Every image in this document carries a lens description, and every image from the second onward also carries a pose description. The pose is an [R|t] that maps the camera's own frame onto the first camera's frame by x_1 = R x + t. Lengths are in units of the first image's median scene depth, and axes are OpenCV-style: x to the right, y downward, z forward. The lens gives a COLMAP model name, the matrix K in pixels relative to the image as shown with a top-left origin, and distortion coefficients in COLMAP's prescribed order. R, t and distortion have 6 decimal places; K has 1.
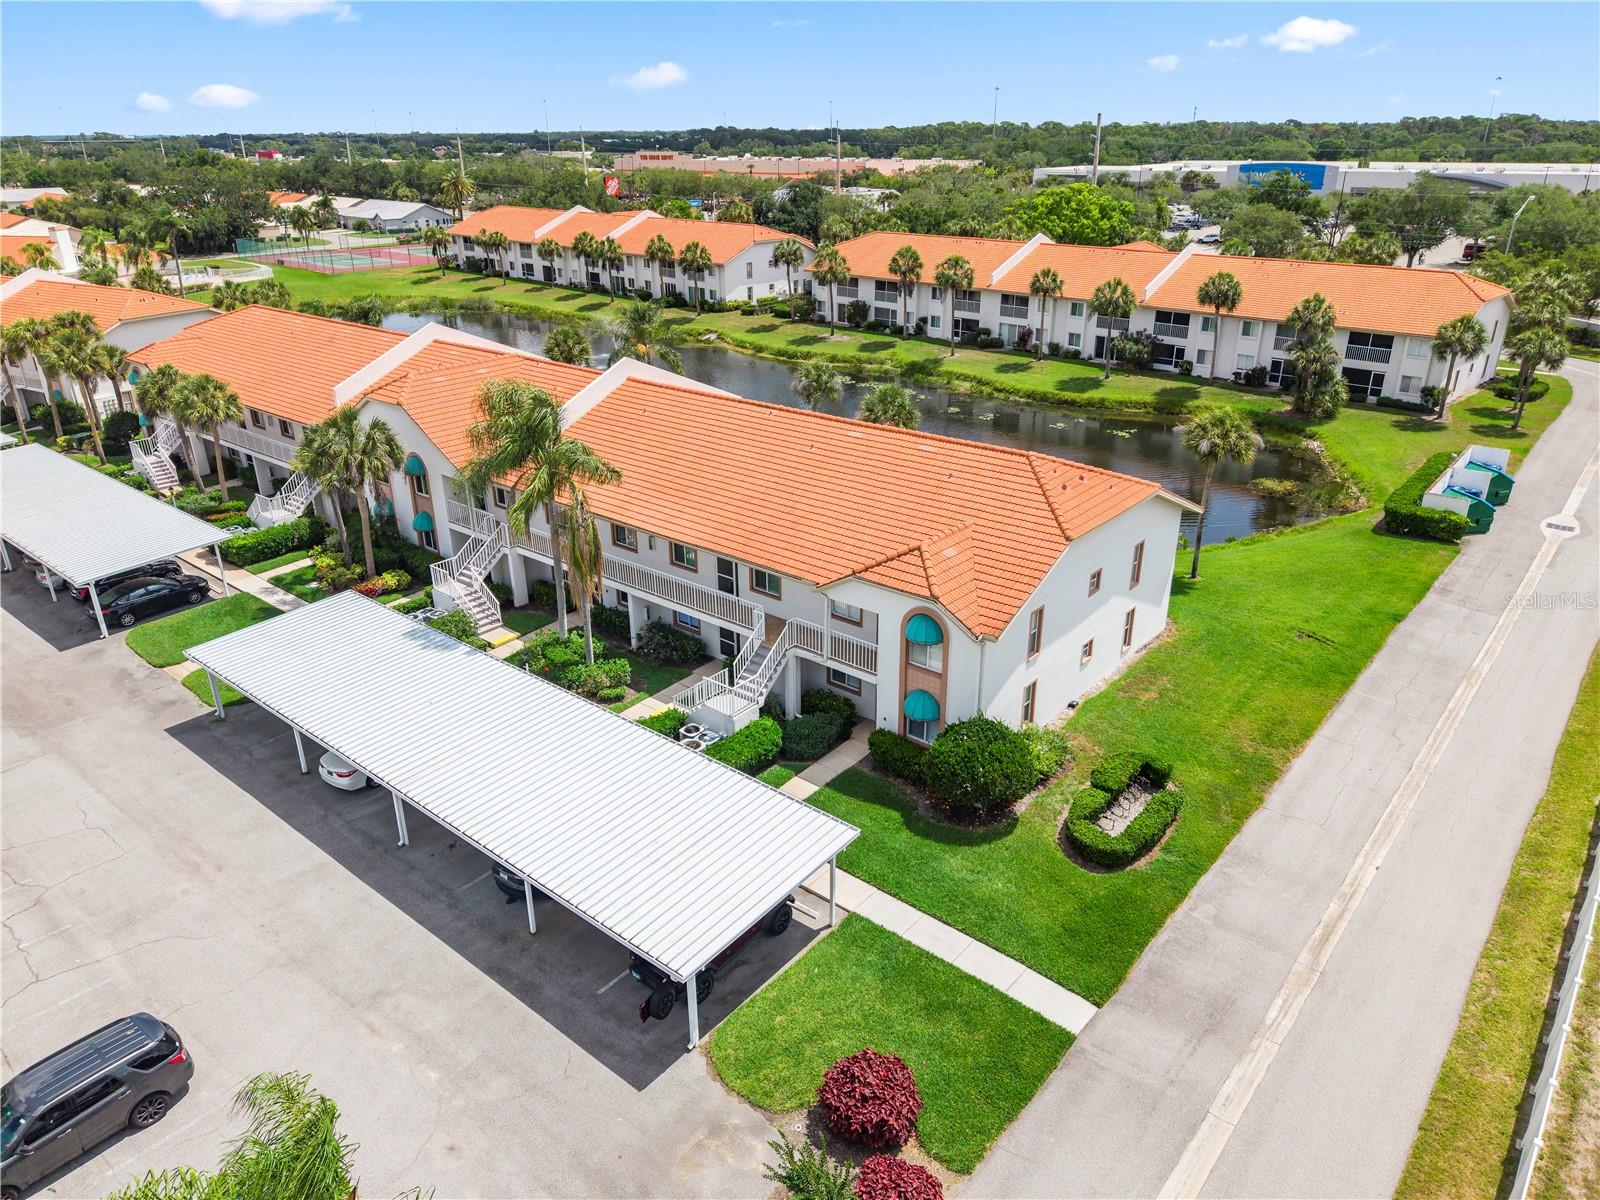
lens RADIAL K [[1069.8, 0, 795.5], [0, 1069.8, 582.4], [0, 0, 1]] dist [0.088695, -0.146707]
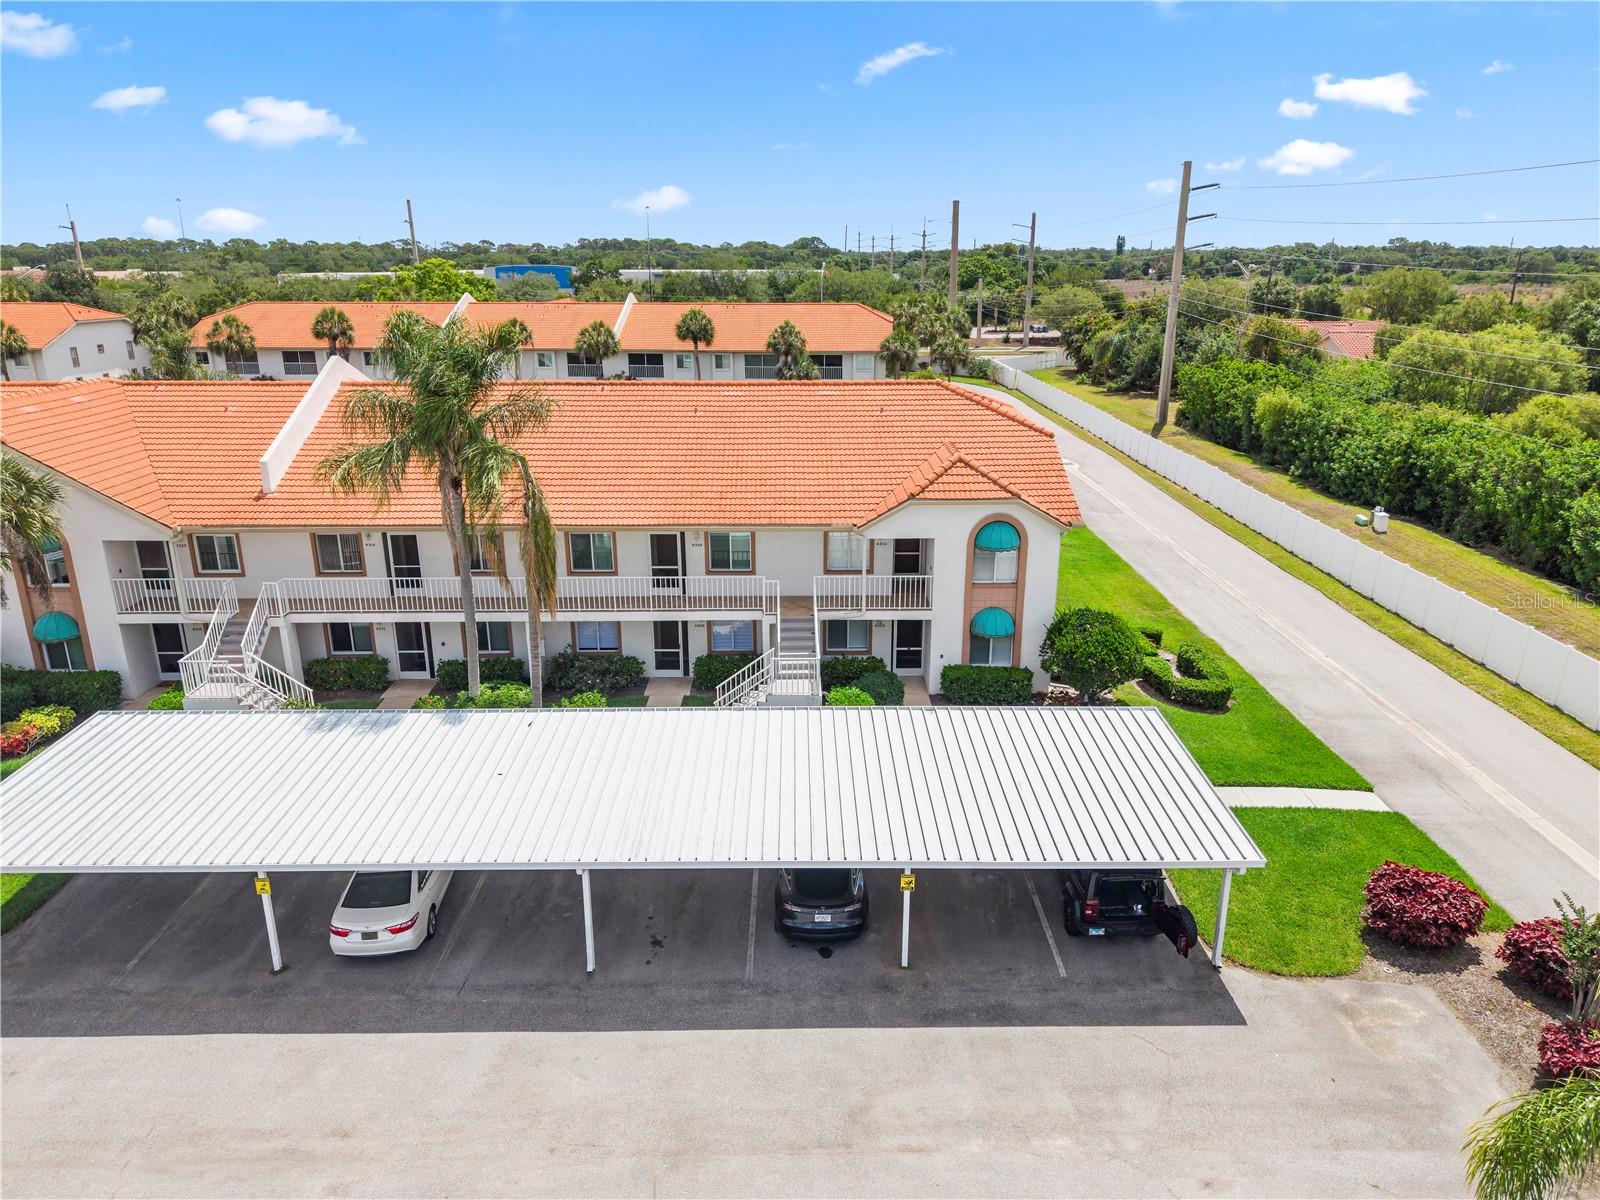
lens RADIAL K [[1070.9, 0, 800.0], [0, 1070.9, 600.0], [0, 0, 1]] dist [0.042773, -0.056741]
pose [[0.762825, -0.192265, 0.617359, -0.233061], [0.247604, 0.968852, -0.004214, 0.022262], [-0.597319, 0.156075, 0.786670, 0.141580]]
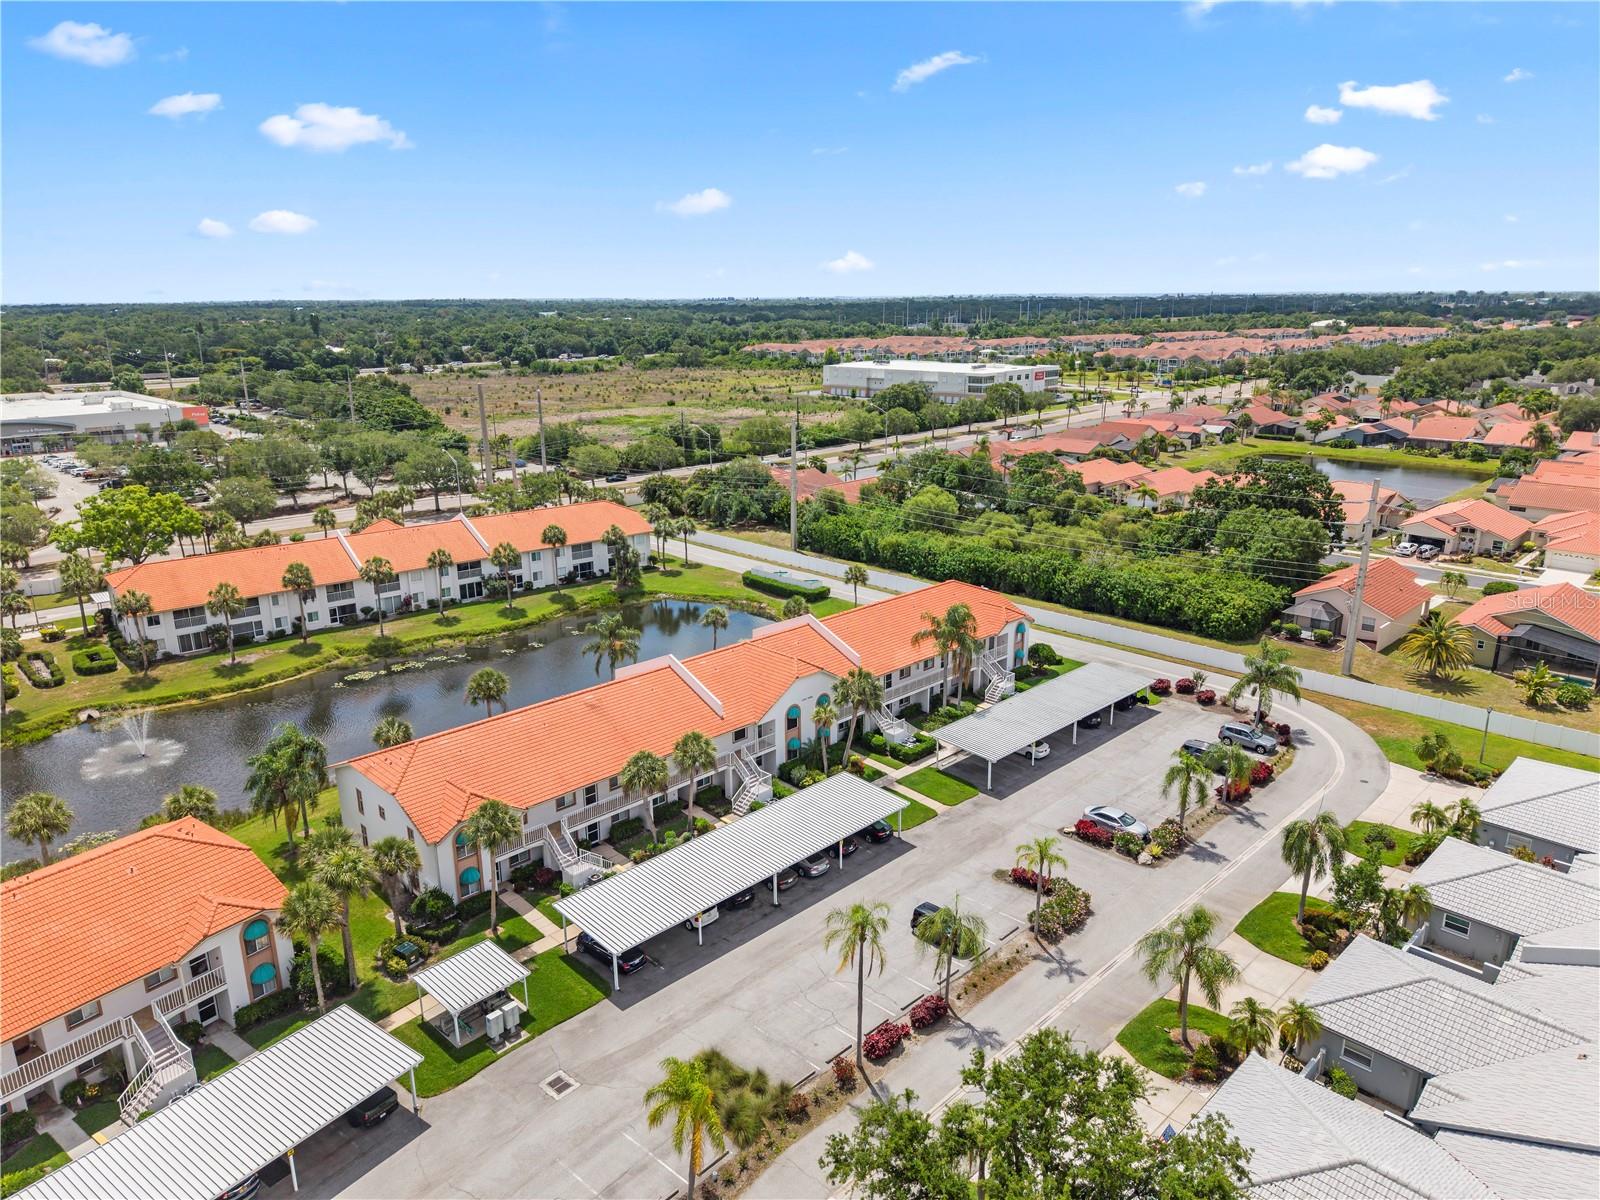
lens RADIAL K [[1069.8, 0, 795.5], [0, 1069.8, 582.4], [0, 0, 1]] dist [0.088695, -0.146707]
pose [[0.096911, -0.246325, 0.964330, -1.148464], [0.392825, 0.899700, 0.190339, -0.364125], [-0.914493, 0.360367, 0.183953, 0.378590]]
